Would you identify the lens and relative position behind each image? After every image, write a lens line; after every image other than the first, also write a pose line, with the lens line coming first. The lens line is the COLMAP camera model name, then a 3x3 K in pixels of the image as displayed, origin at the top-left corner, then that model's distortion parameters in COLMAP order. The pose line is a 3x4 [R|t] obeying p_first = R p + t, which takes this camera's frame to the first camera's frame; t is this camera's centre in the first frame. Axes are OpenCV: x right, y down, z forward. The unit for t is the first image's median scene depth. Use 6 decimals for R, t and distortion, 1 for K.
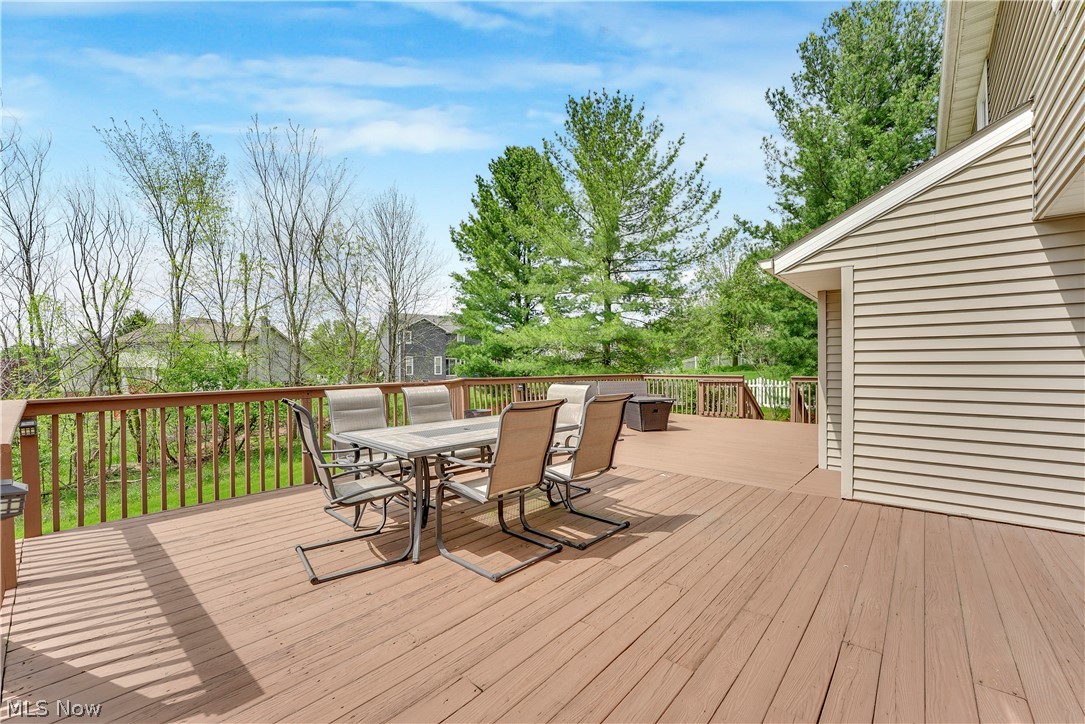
lens RADIAL K [[476.4, 0, 542.5], [0, 476.4, 362.0], [0, 0, 1]] dist [0.004680, 0.000495]
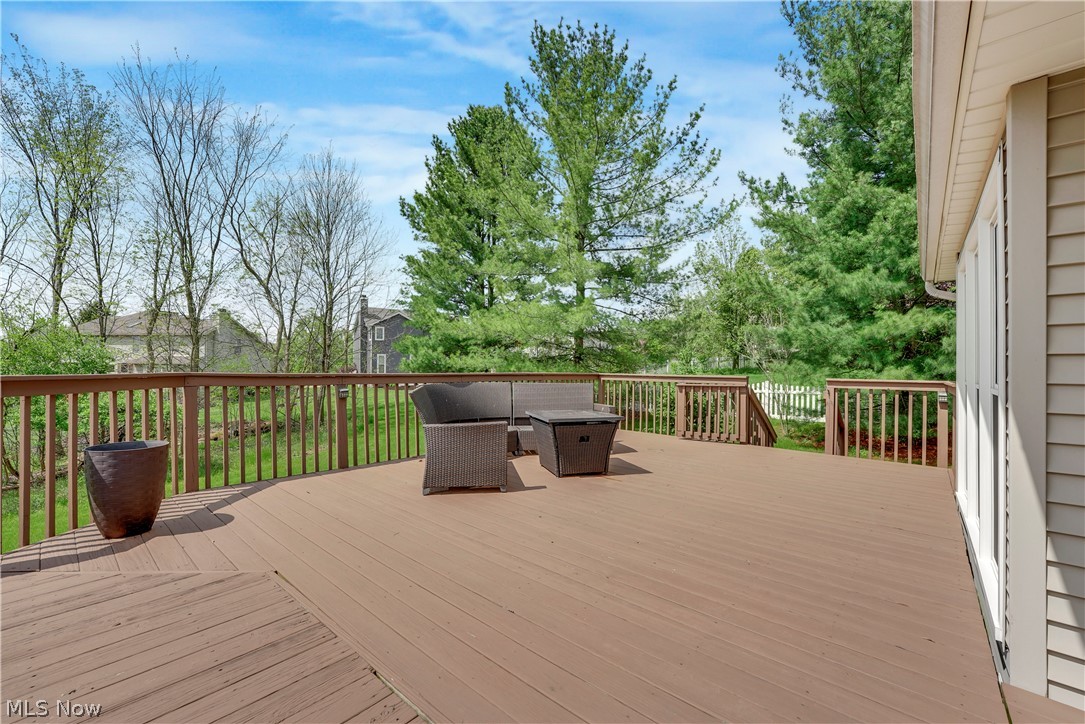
lens RADIAL K [[494.9, 0, 542.5], [0, 494.9, 362.0], [0, 0, 1]] dist [0.029814, -0.000023]
pose [[0.999858, 0.010889, 0.012899, 0.053599], [-0.010865, 0.999939, -0.001875, 0.005131], [-0.012919, 0.001735, 0.999915, 0.130525]]
